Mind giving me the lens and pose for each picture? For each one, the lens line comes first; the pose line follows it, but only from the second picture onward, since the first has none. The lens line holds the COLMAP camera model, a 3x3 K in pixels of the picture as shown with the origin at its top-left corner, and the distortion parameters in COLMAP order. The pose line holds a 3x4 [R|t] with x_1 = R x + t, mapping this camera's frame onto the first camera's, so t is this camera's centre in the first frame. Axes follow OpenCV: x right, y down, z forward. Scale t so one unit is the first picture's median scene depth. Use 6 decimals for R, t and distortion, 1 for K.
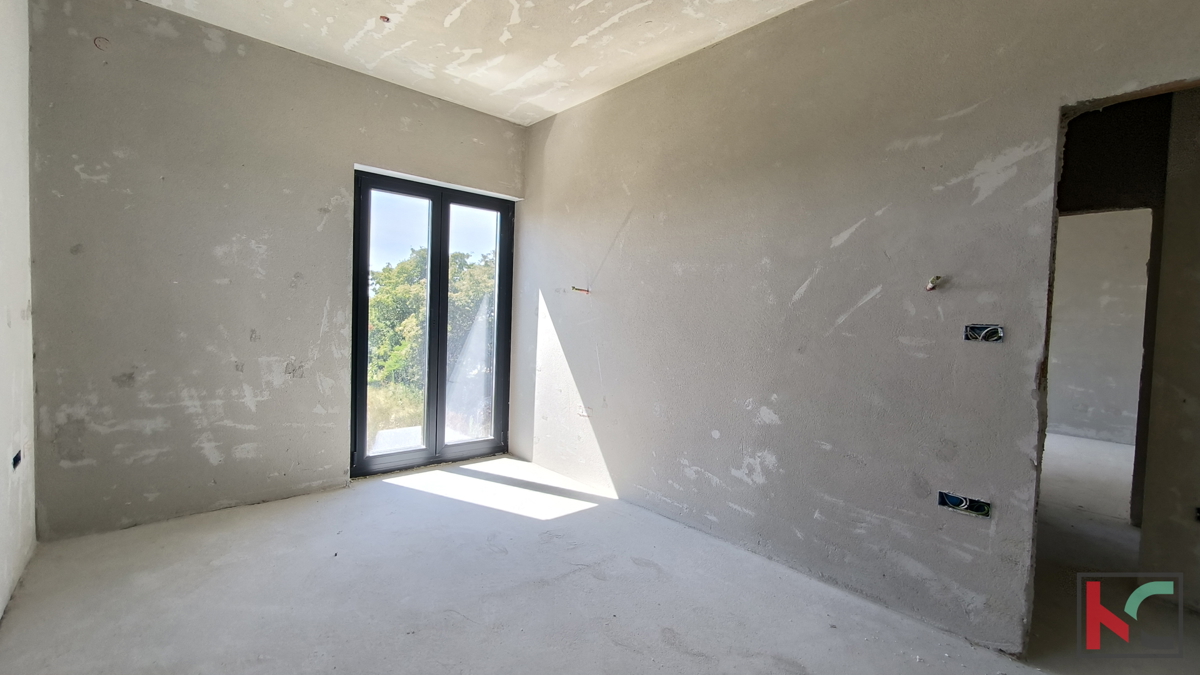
lens RADIAL K [[519.7, 0, 597.4], [0, 519.7, 339.2], [0, 0, 1]] dist [-0.001158, -0.000053]
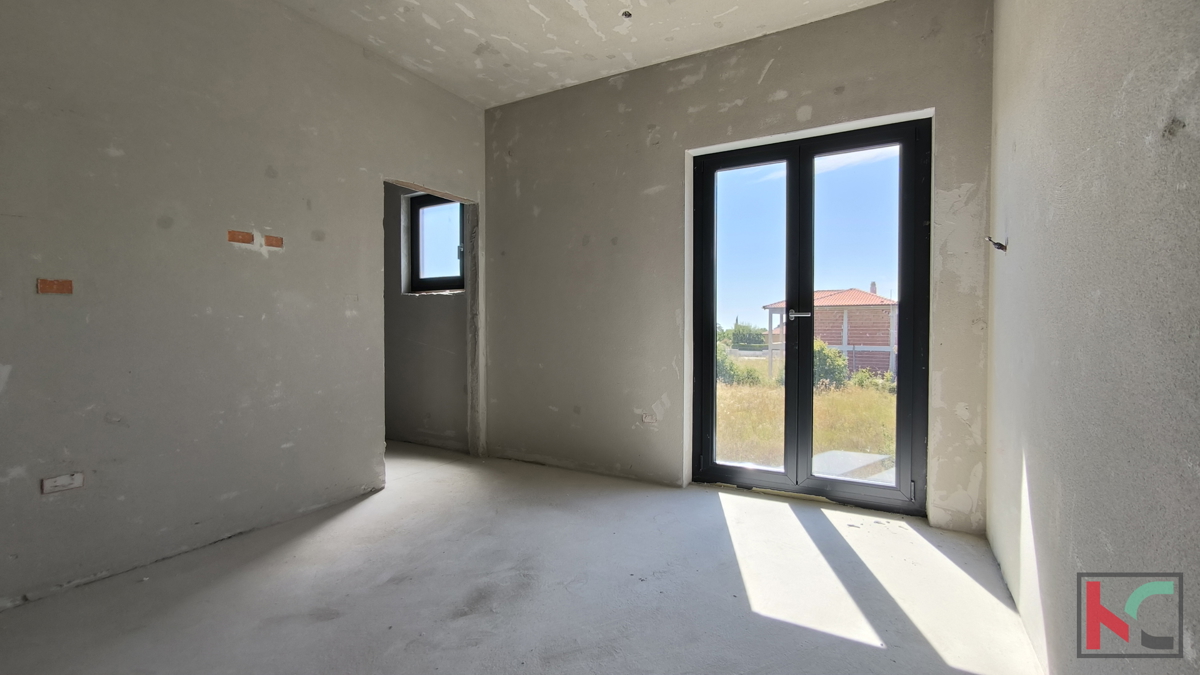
lens RADIAL K [[519.7, 0, 598.9], [0, 519.7, 333.1], [0, 0, 1]] dist [-0.001158, -0.000053]
pose [[0.334773, -0.023694, -0.942001, 0.327963], [-0.027653, 0.999006, -0.034956, 0.032826], [0.941893, 0.037752, 0.333785, 0.466375]]
